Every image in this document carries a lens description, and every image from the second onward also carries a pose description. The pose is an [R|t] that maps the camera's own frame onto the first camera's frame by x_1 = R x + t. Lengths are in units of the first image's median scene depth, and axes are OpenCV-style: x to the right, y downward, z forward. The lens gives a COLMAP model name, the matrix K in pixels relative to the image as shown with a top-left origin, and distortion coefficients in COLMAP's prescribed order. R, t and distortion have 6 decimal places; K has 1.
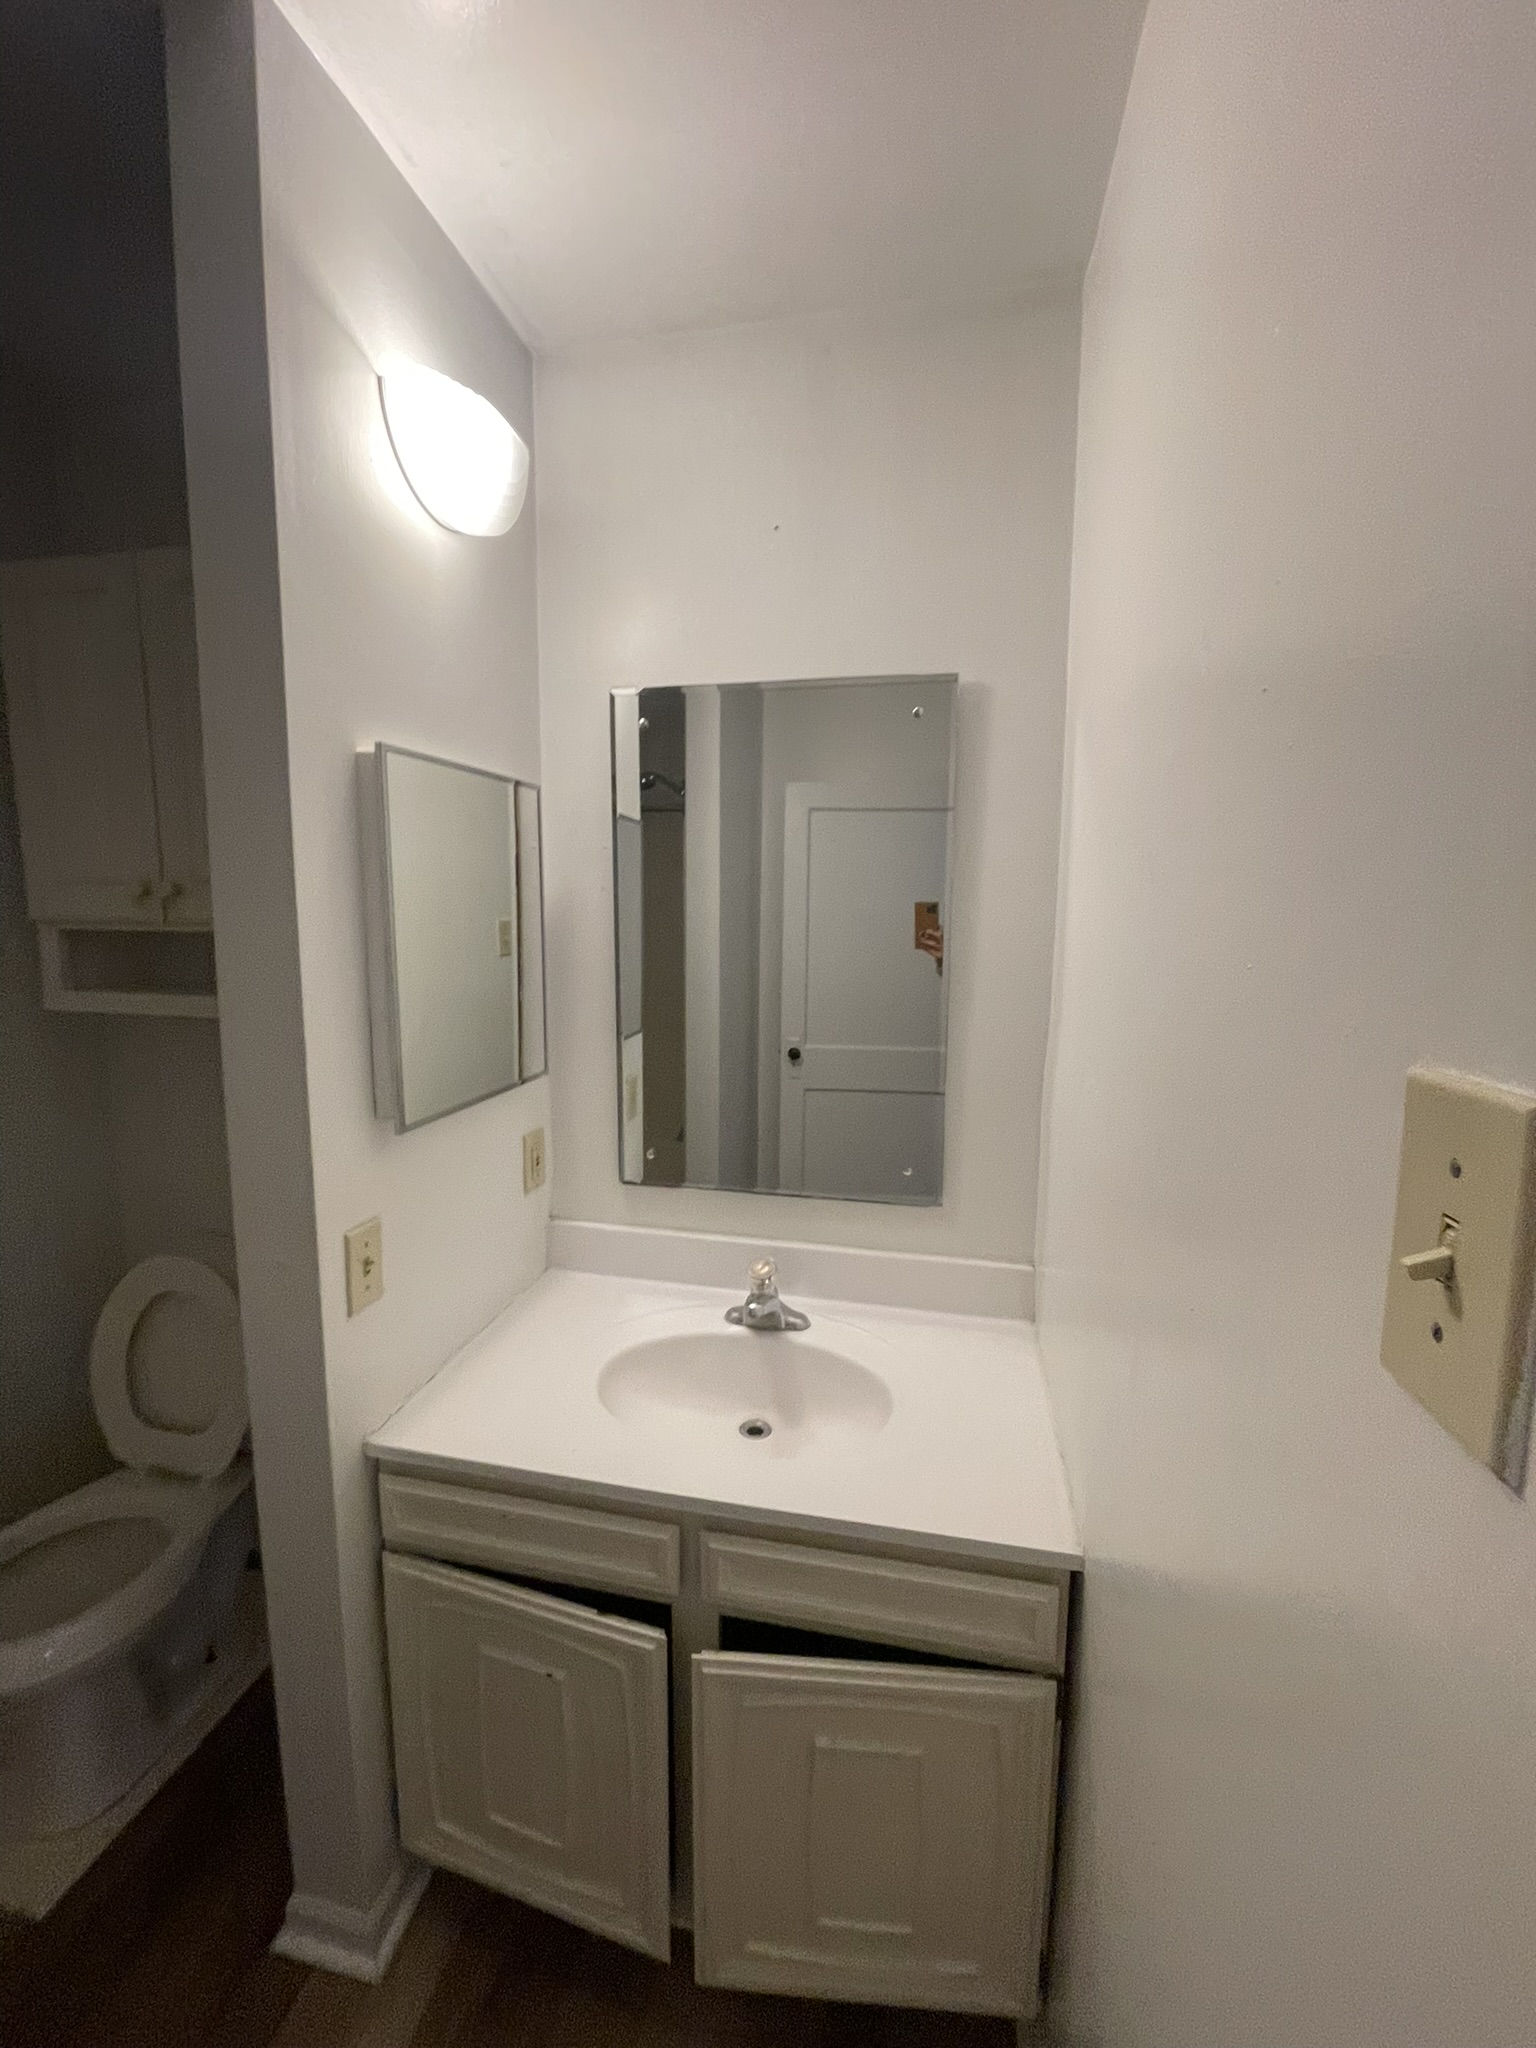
lens RADIAL K [[827.7, 0, 766.5], [0, 827.7, 1017.8], [0, 0, 1]] dist [-0.004754, 0.001208]
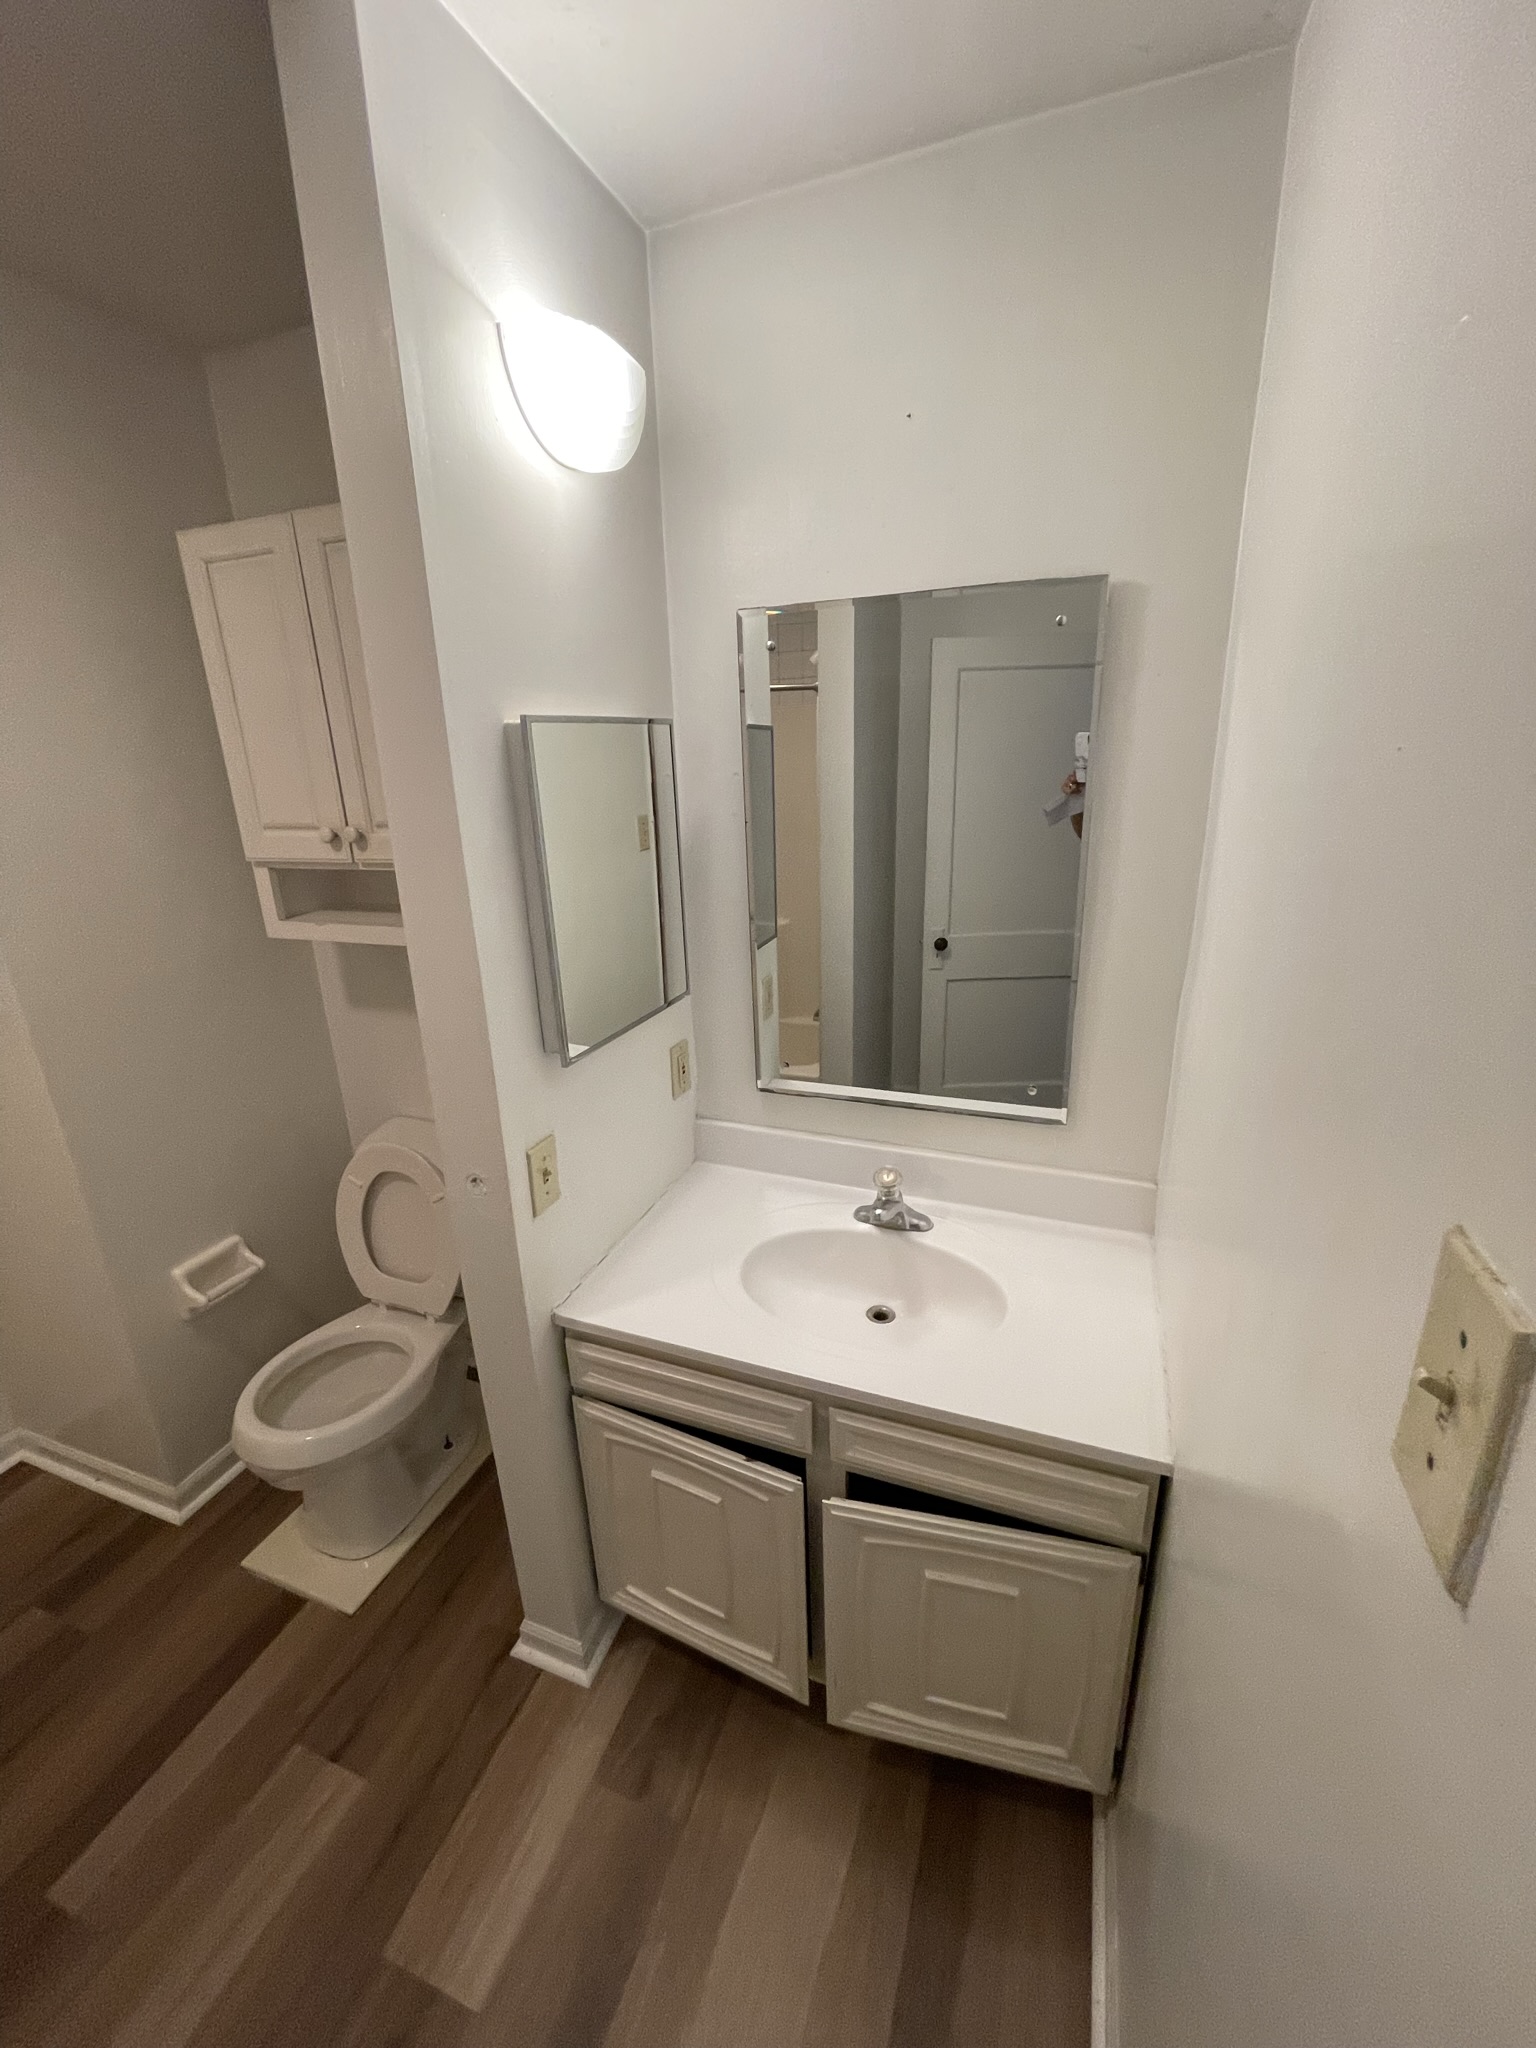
lens RADIAL K [[827.7, 0, 767.7], [0, 827.7, 1020.8], [0, 0, 1]] dist [-0.004754, 0.001208]
pose [[0.986495, 0.010758, -0.163440, 0.015119], [0.019034, 0.983550, 0.179628, -0.104838], [0.162684, -0.180313, 0.970062, -0.042296]]
